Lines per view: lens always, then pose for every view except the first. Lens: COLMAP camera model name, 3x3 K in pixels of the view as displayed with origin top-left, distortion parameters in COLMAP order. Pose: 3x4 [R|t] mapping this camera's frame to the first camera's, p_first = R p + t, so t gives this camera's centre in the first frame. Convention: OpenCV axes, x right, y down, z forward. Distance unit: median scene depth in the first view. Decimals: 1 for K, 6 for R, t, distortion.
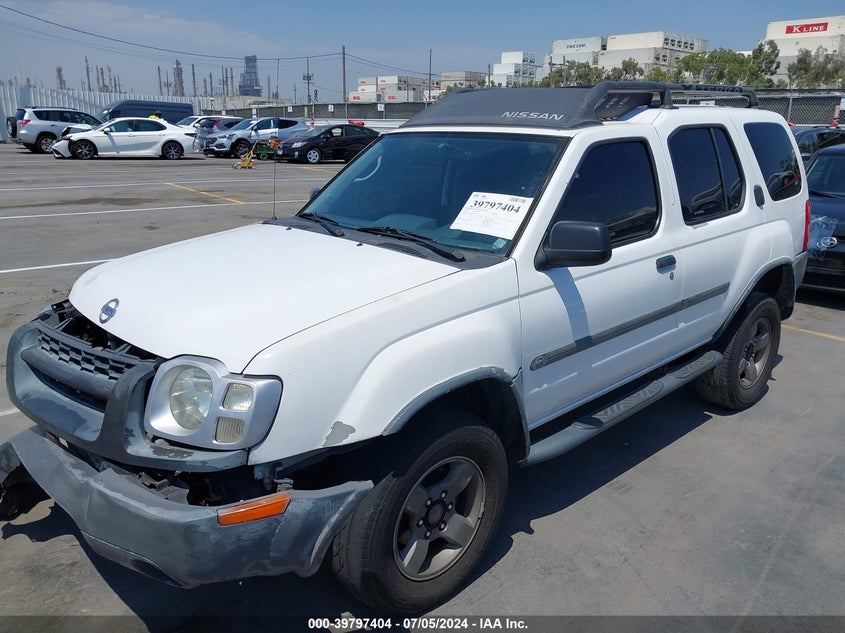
lens RADIAL K [[693.4, 0, 418.9], [0, 693.4, 317.1], [0, 0, 1]] dist [-0.003974, -0.001988]
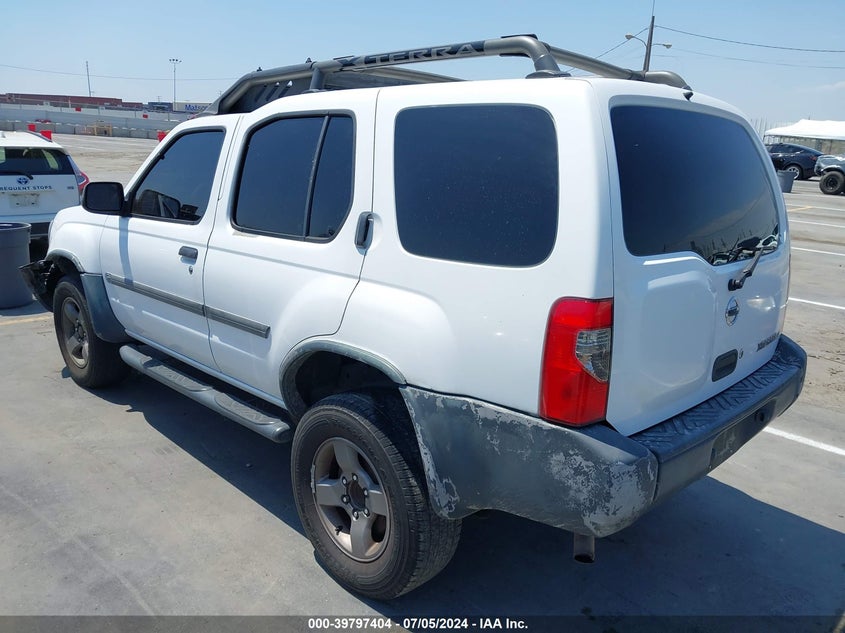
lens RADIAL K [[693.4, 0, 418.9], [0, 693.4, 317.1], [0, 0, 1]] dist [-0.003974, -0.001988]
pose [[0.017323, 0.245792, -0.969168, 1.256353], [-0.304826, 0.924466, 0.229006, -0.300237], [0.952251, 0.291460, 0.090939, 1.188576]]
